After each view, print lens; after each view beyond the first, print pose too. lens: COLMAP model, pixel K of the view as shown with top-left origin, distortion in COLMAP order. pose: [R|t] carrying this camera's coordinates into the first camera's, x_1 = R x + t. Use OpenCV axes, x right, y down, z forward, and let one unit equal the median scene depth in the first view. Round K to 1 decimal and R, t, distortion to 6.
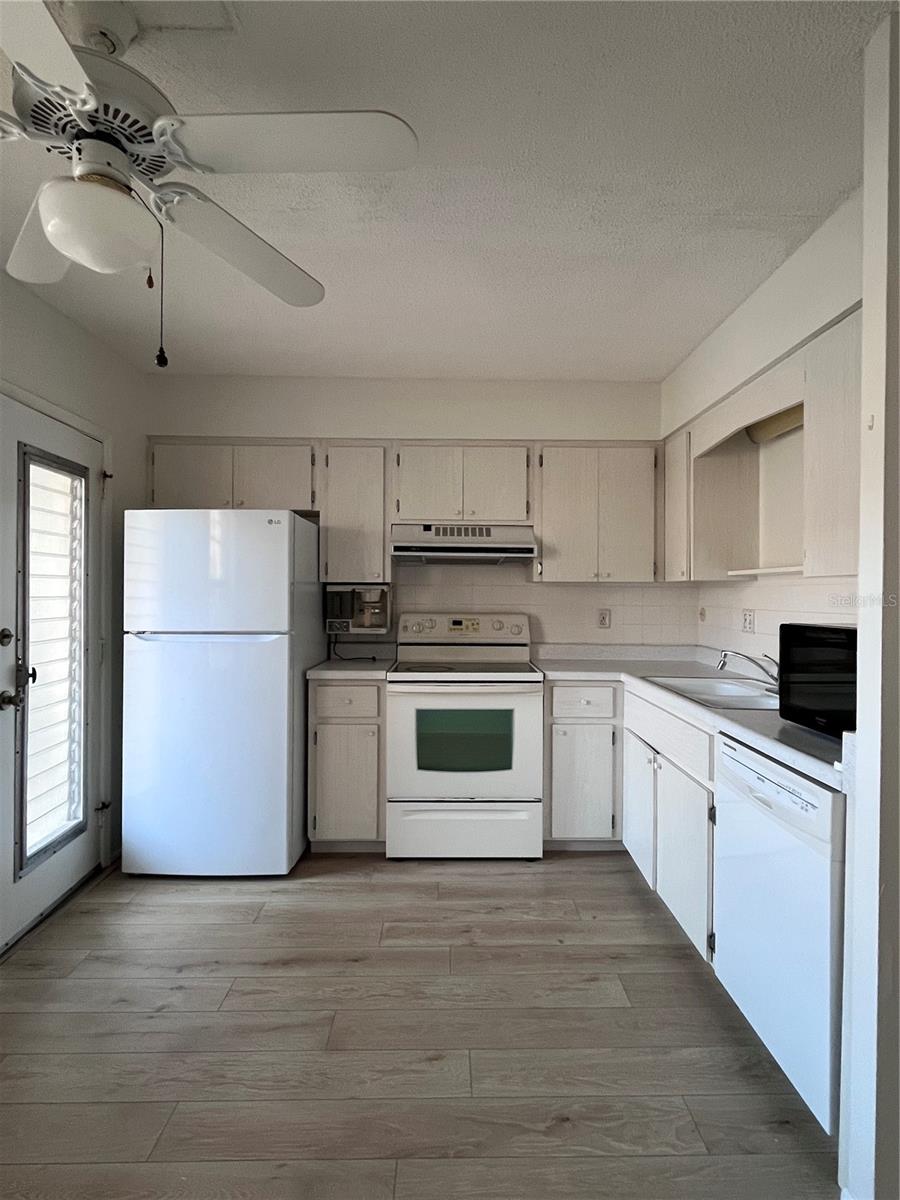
lens RADIAL K [[630.3, 0, 461.0], [0, 630.3, 594.0], [0, 0, 1]] dist [-0.011023, 0.002523]
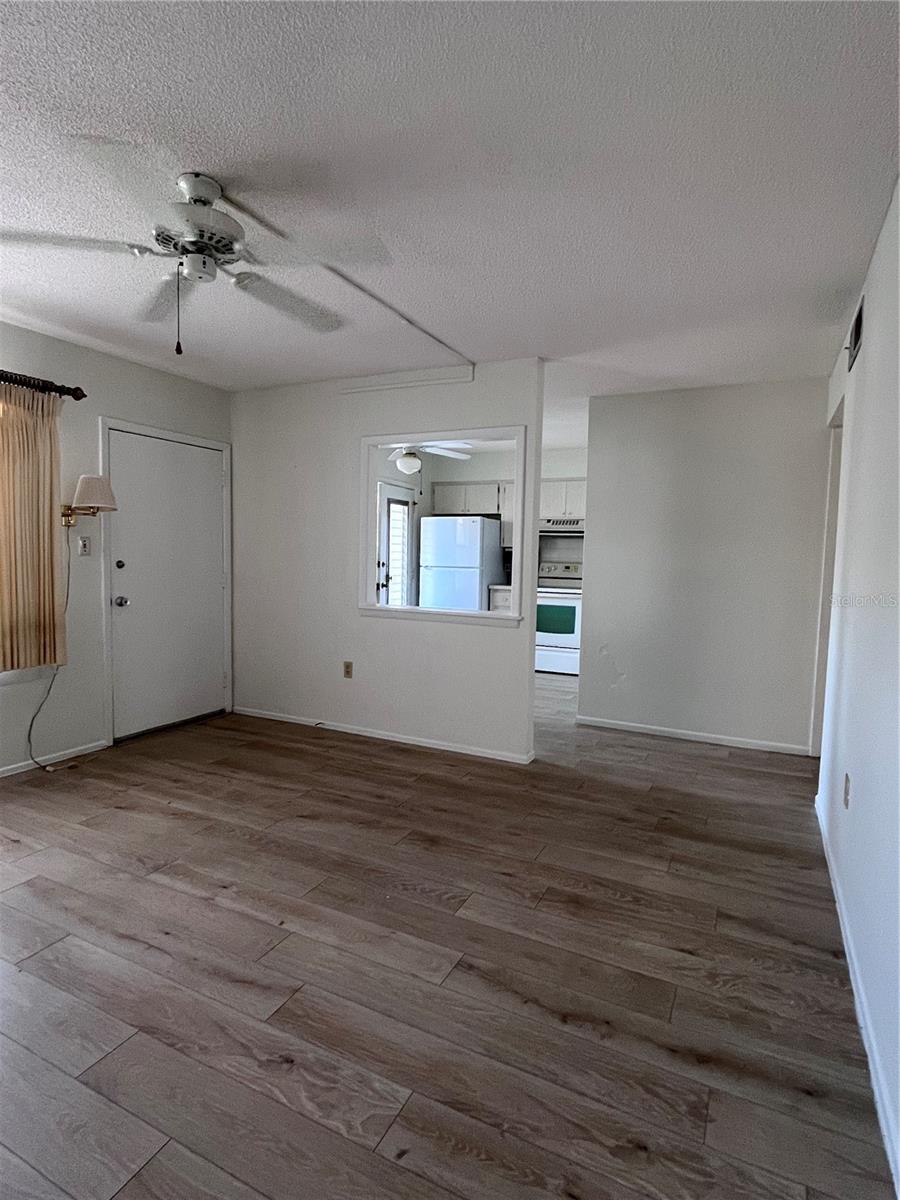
lens RADIAL K [[630.3, 0, 453.3], [0, 630.3, 600.4], [0, 0, 1]] dist [-0.011023, 0.002523]
pose [[0.888120, 0.046054, -0.457299, 0.726817], [-0.014261, 0.997249, 0.072735, 0.011248], [0.459391, -0.058076, 0.886334, -1.162456]]
